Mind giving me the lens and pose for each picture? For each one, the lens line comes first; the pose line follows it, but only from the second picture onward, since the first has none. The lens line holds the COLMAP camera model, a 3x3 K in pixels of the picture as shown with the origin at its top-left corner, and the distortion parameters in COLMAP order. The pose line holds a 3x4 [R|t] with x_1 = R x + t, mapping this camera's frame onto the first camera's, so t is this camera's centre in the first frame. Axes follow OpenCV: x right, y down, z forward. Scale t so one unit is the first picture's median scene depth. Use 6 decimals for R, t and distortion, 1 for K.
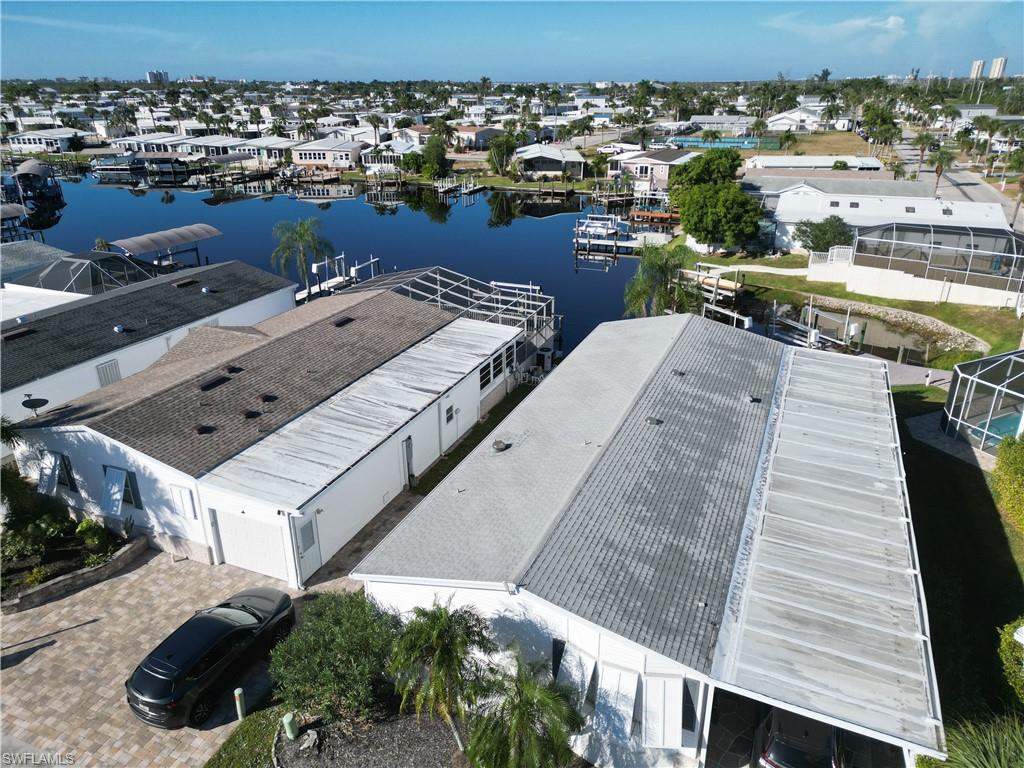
lens RADIAL K [[717.3, 0, 512.0], [0, 717.3, 384.0], [0, 0, 1]] dist [0.073291, -0.069390]
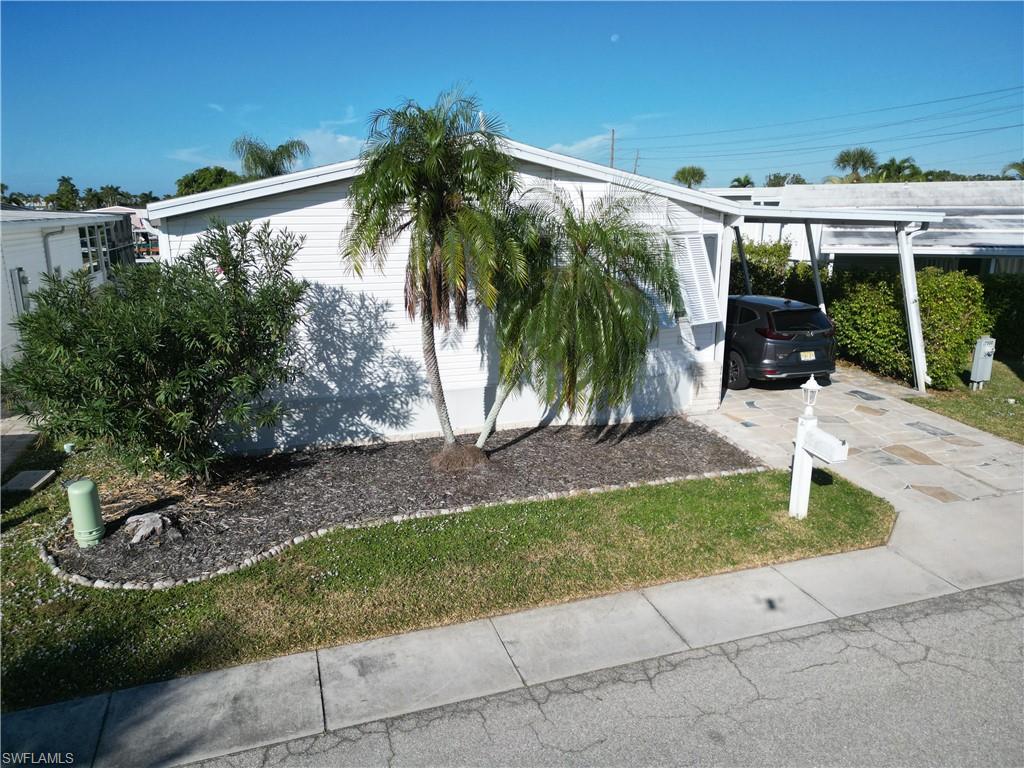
lens RADIAL K [[717.3, 0, 512.0], [0, 717.3, 384.0], [0, 0, 1]] dist [0.073291, -0.069390]
pose [[0.748451, -0.152217, 0.645485, -0.053443], [0.248321, 0.966822, -0.059939, 0.067543], [-0.614945, 0.205148, 0.761417, 0.069198]]
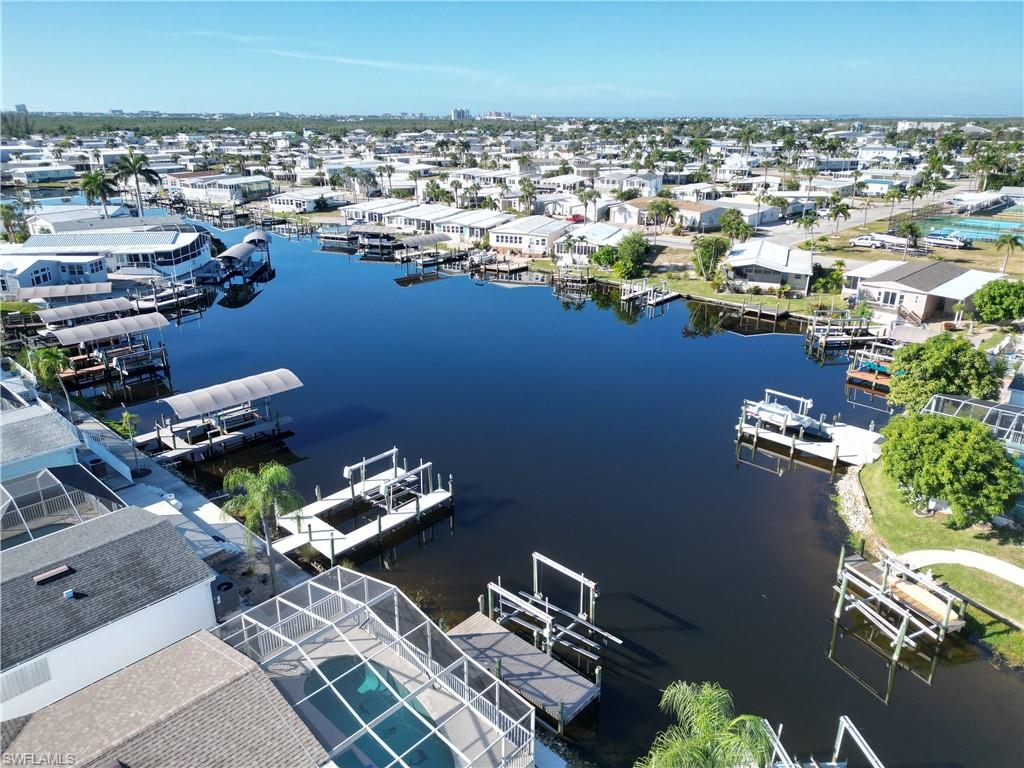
lens RADIAL K [[717.3, 0, 512.0], [0, 717.3, 384.0], [0, 0, 1]] dist [0.073291, -0.069390]
pose [[0.934888, 0.129374, -0.330525, 0.071070], [-0.141846, 0.989793, -0.013789, -0.130016], [0.325367, 0.059774, 0.943697, 0.143482]]
